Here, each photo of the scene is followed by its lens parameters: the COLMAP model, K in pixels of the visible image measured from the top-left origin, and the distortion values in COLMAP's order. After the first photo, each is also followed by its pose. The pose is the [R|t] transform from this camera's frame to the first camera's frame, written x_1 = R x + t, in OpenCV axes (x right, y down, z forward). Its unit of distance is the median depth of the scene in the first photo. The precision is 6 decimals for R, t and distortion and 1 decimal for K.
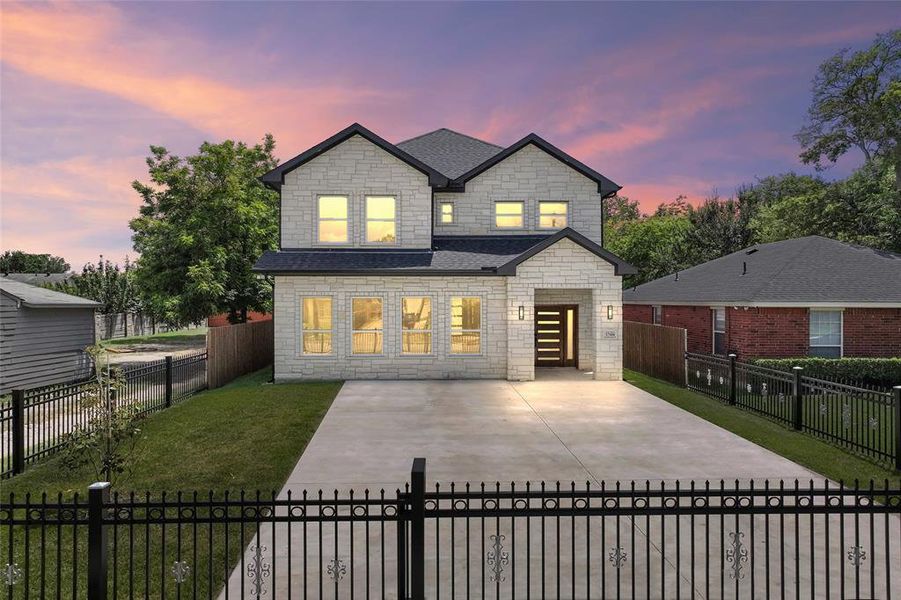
lens RADIAL K [[566.8, 0, 450.5], [0, 566.8, 300.0], [0, 0, 1]] dist [-0.024057, 0.001165]
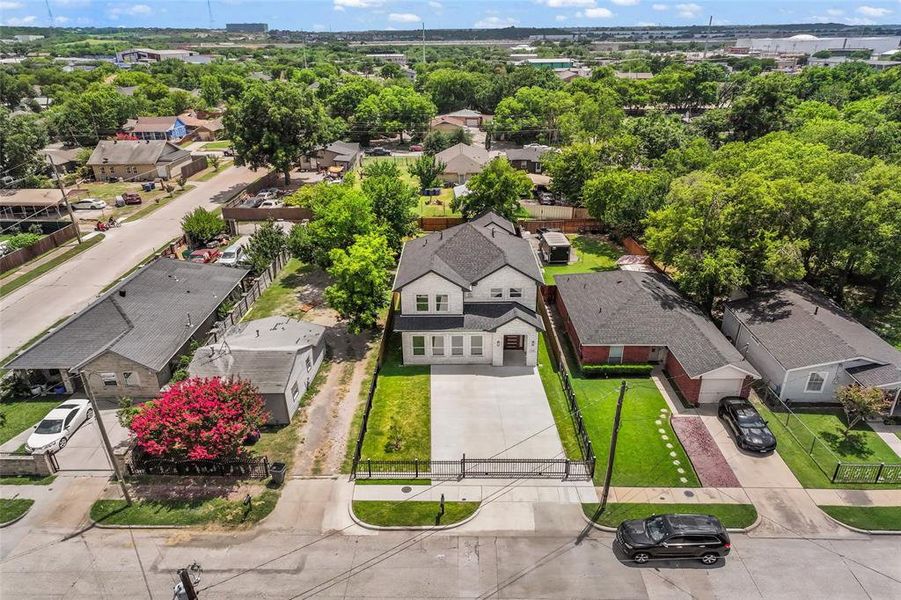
lens RADIAL K [[566.8, 0, 450.5], [0, 566.8, 300.0], [0, 0, 1]] dist [-0.024057, 0.001165]
pose [[0.999169, 0.011890, -0.038976, 0.007487], [0.005161, 0.911854, 0.410482, -1.212543], [0.040421, -0.410343, 0.911035, -1.270914]]
